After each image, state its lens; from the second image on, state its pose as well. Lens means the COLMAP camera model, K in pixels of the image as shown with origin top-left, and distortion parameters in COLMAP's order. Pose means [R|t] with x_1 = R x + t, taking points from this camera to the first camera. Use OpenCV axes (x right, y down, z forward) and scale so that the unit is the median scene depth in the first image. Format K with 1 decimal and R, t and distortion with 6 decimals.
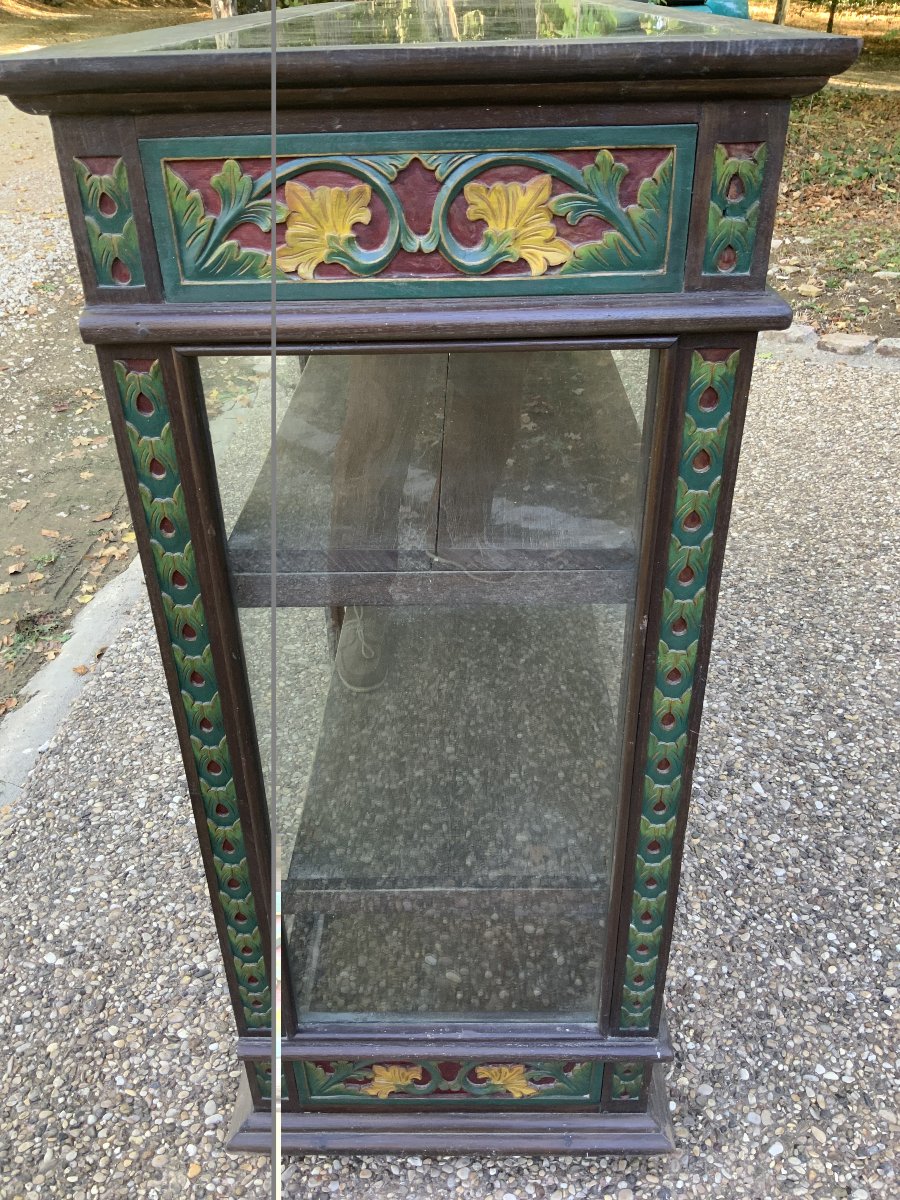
lens RADIAL K [[989.1, 0, 450.0], [0, 989.1, 600.0], [0, 0, 1]] dist [0.068520, -0.148091]
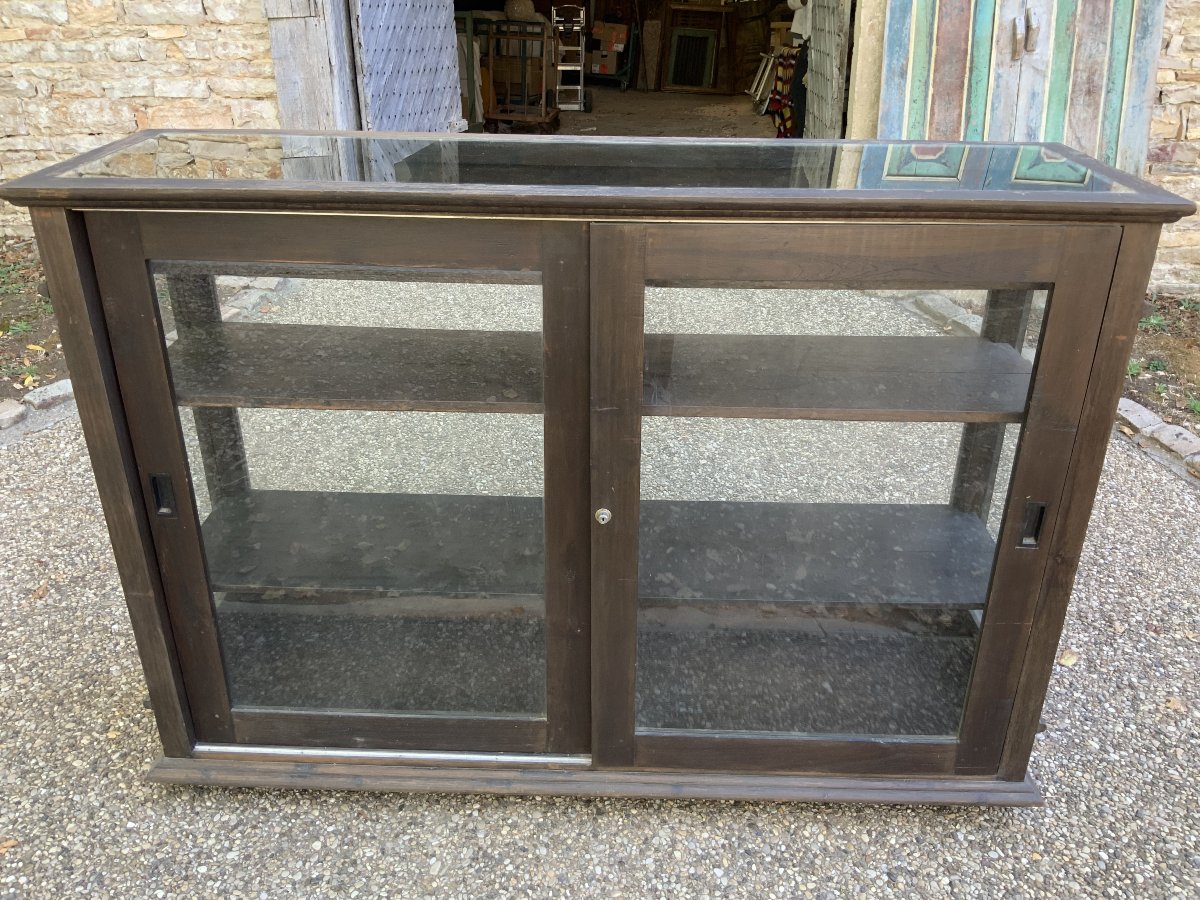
lens RADIAL K [[990.2, 0, 597.2], [0, 990.2, 447.5], [0, 0, 1]] dist [0.029055, -0.072460]
pose [[0.003870, -0.418963, 0.907995, -1.035150], [0.522884, 0.774830, 0.355290, -0.606601], [-0.852395, 0.473401, 0.222067, 0.703844]]
